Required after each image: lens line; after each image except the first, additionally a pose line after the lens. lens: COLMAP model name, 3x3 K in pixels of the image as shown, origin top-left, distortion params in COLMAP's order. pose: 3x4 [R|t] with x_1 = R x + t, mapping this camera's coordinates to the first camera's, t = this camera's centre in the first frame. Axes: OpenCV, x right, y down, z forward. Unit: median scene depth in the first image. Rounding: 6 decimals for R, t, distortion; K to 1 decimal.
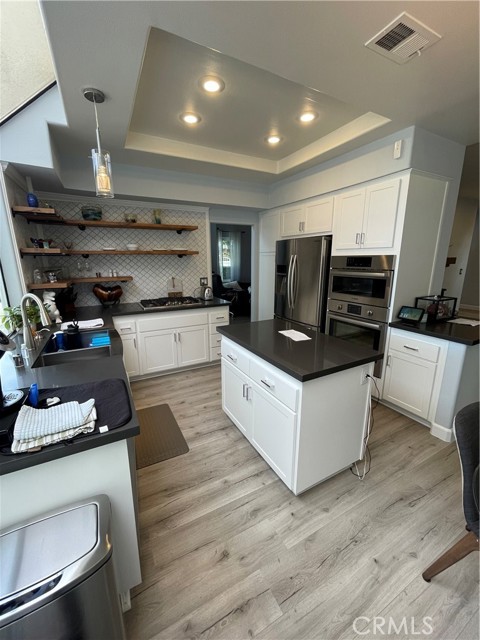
lens RADIAL K [[261.5, 0, 240.6], [0, 261.5, 317.7], [0, 0, 1]] dist [-0.001242, 0.000165]
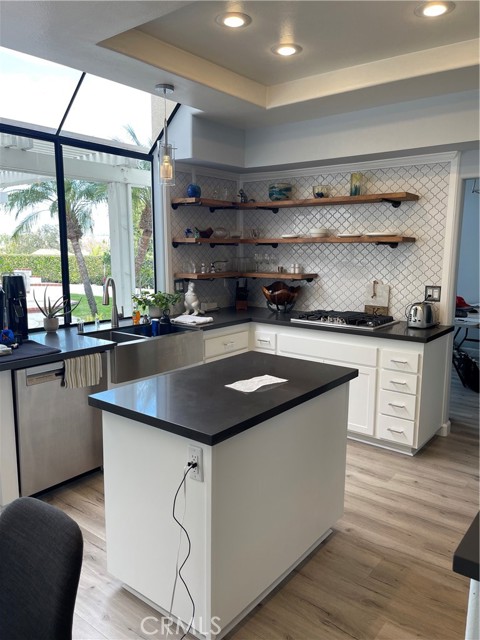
lens RADIAL K [[488.8, 0, 240.3], [0, 488.8, 322.7], [0, 0, 1]] dist [0.038212, -0.034303]
pose [[0.408154, 0.143813, -0.901514, 0.659260], [-0.208552, 0.976089, 0.061289, -0.068571], [0.888773, 0.162997, 0.428387, 0.280460]]
